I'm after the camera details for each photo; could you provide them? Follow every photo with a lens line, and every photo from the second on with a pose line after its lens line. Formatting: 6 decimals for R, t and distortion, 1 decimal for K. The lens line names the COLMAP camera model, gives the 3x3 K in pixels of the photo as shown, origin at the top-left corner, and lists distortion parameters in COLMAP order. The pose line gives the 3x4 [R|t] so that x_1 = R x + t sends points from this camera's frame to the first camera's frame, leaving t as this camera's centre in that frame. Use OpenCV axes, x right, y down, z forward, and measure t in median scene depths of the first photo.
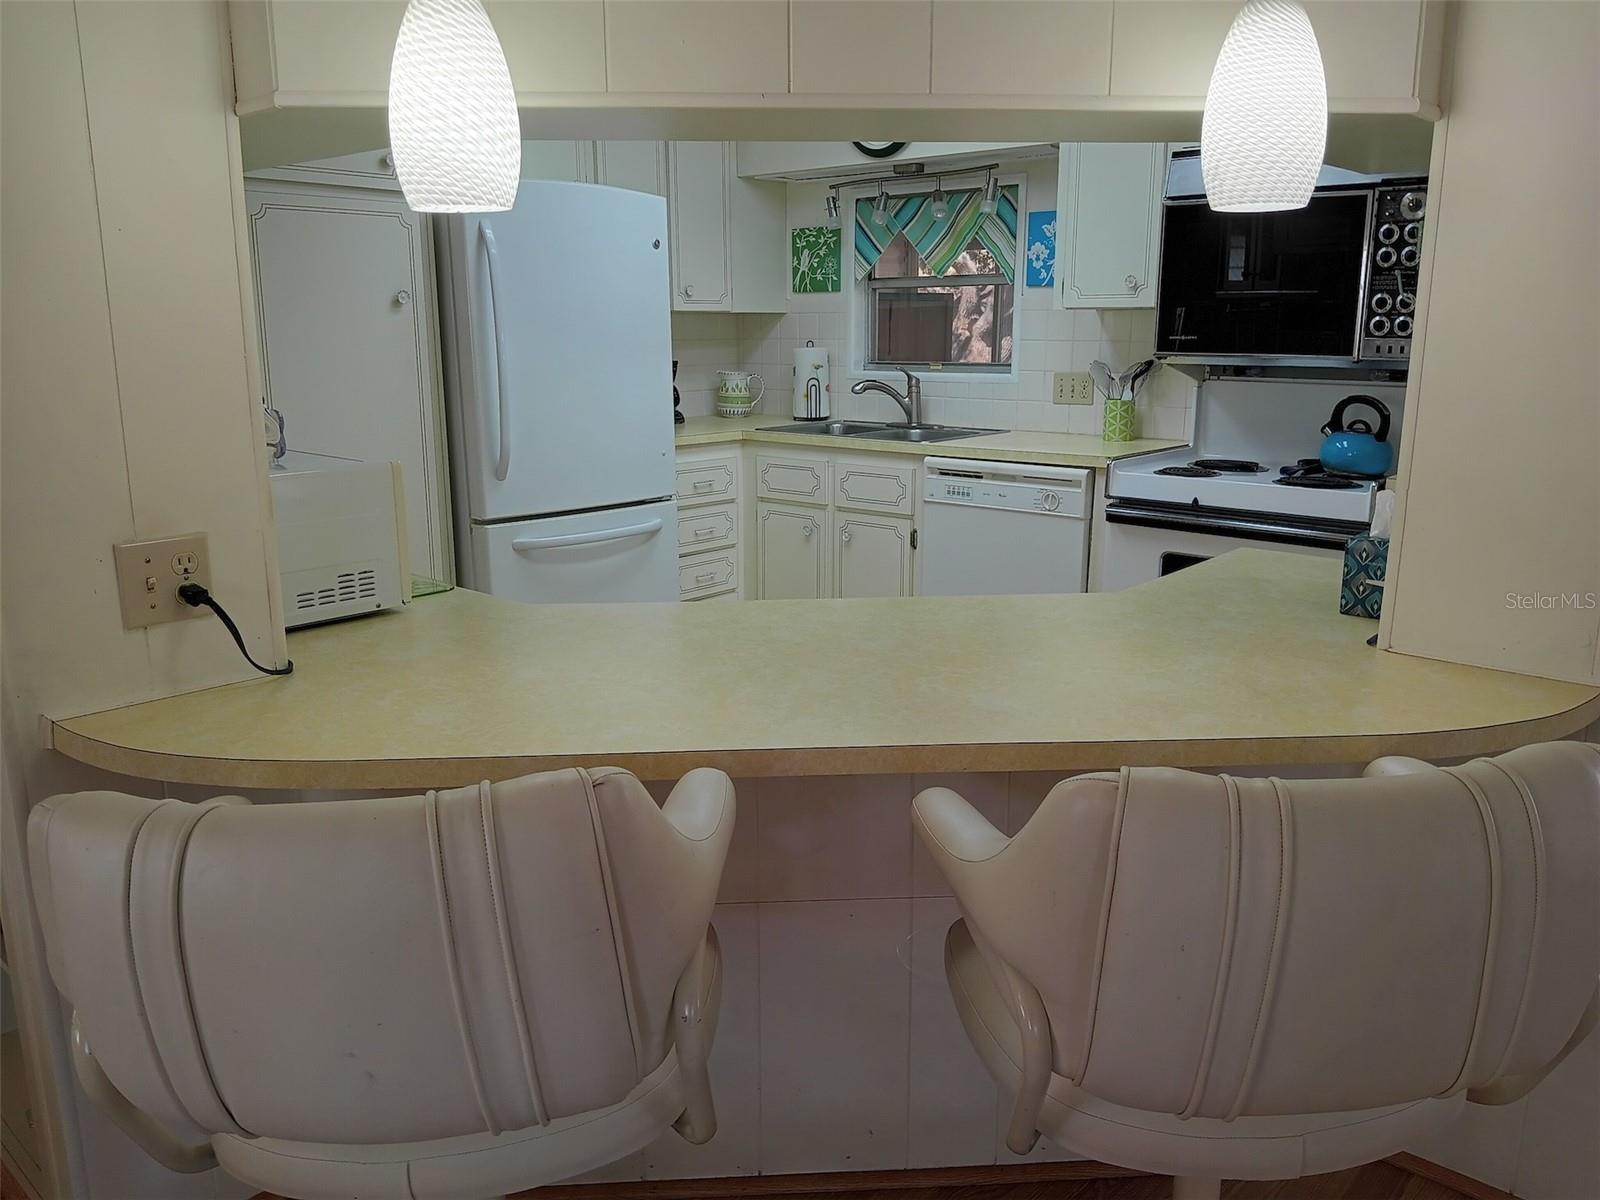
lens RADIAL K [[1200.7, 0, 798.7], [0, 1200.7, 605.1], [0, 0, 1]] dist [0.055958, -0.060371]
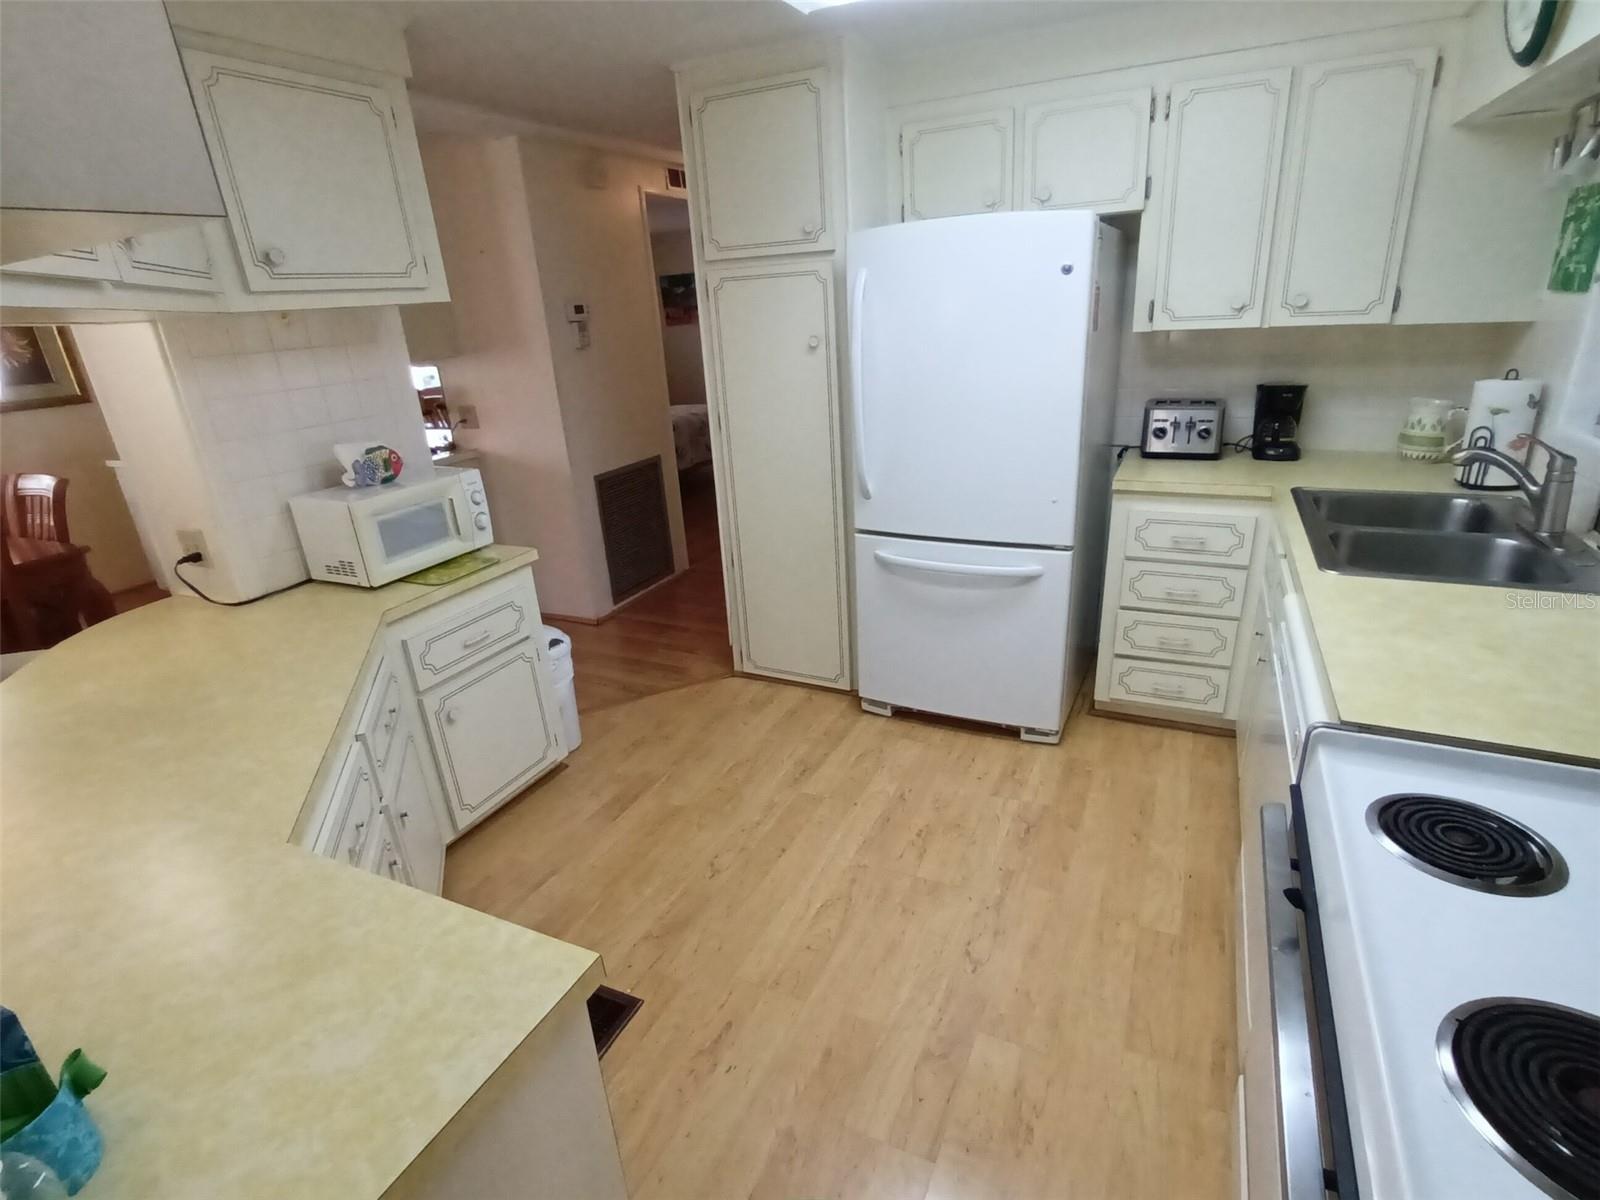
lens RADIAL K [[808.8, 0, 813.4], [0, 808.8, 617.1], [0, 0, 1]] dist [-0.030726, 0.019513]
pose [[0.290402, 0.343225, -0.893232, 0.405063], [-0.168110, 0.937241, 0.305481, -0.193928], [0.942022, 0.061449, 0.329876, 0.600090]]
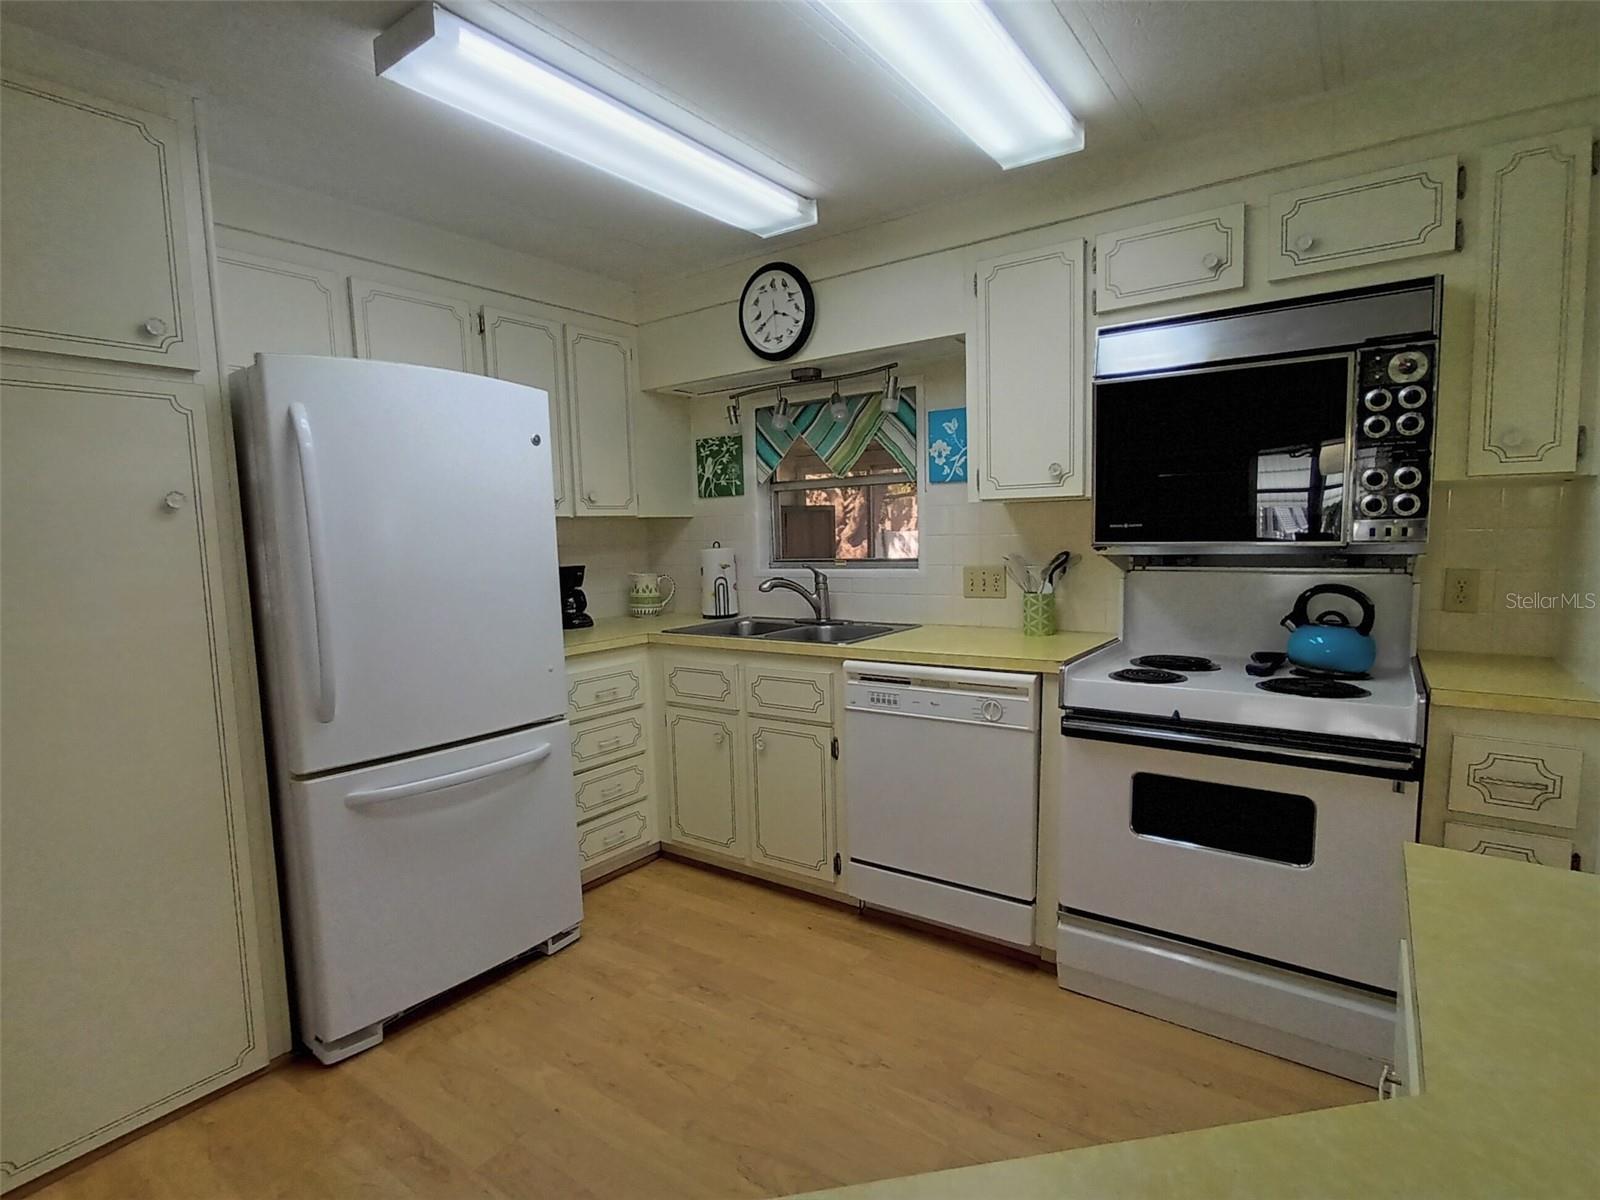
lens RADIAL K [[808.8, 0, 796.9], [0, 808.8, 620.1], [0, 0, 1]] dist [-0.030726, 0.019513]
pose [[0.995106, -0.036337, 0.091887, 0.014276], [0.047545, 0.991280, -0.122895, -0.077732], [-0.086620, 0.126663, 0.988157, 0.379983]]
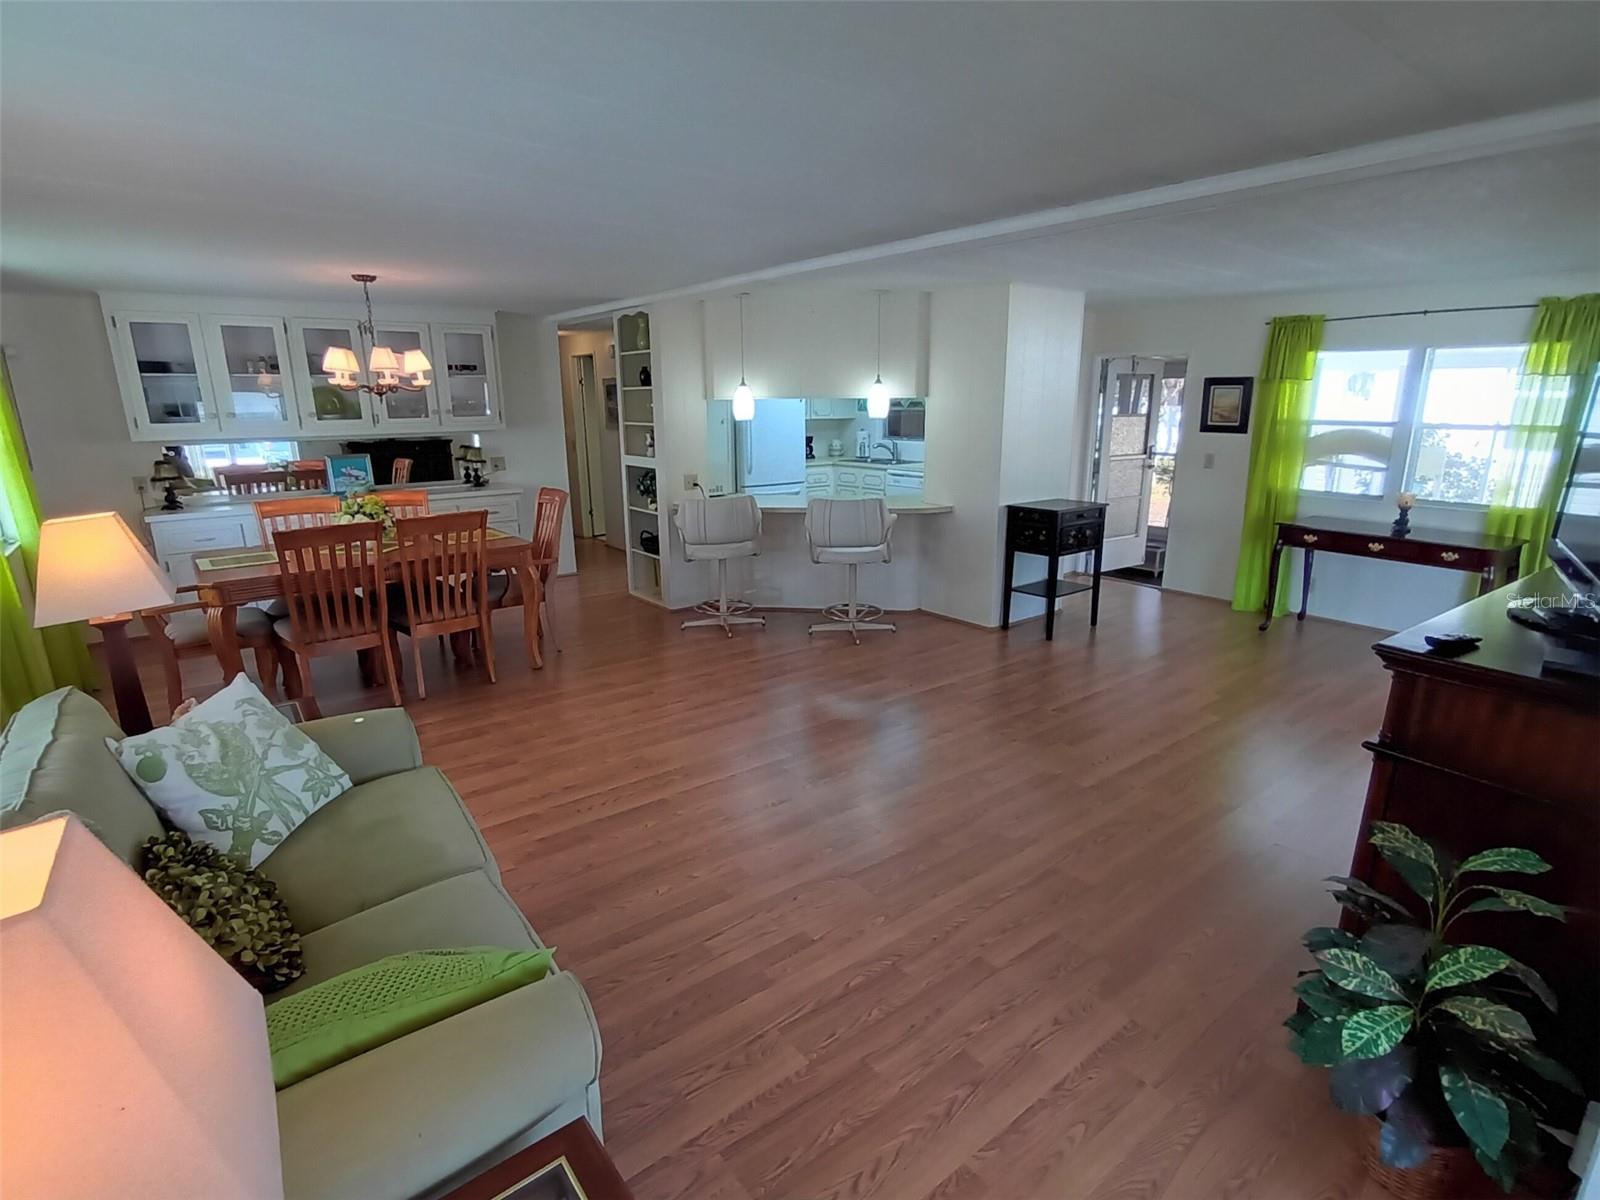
lens RADIAL K [[808.8, 0, 799.5], [0, 808.8, 631.9], [0, 0, 1]] dist [-0.030726, 0.019513]
pose [[0.982235, 0.046159, -0.181888, 0.267783], [-0.036659, 0.997799, 0.055253, 0.173923], [0.184038, -0.047604, 0.981766, -1.017571]]
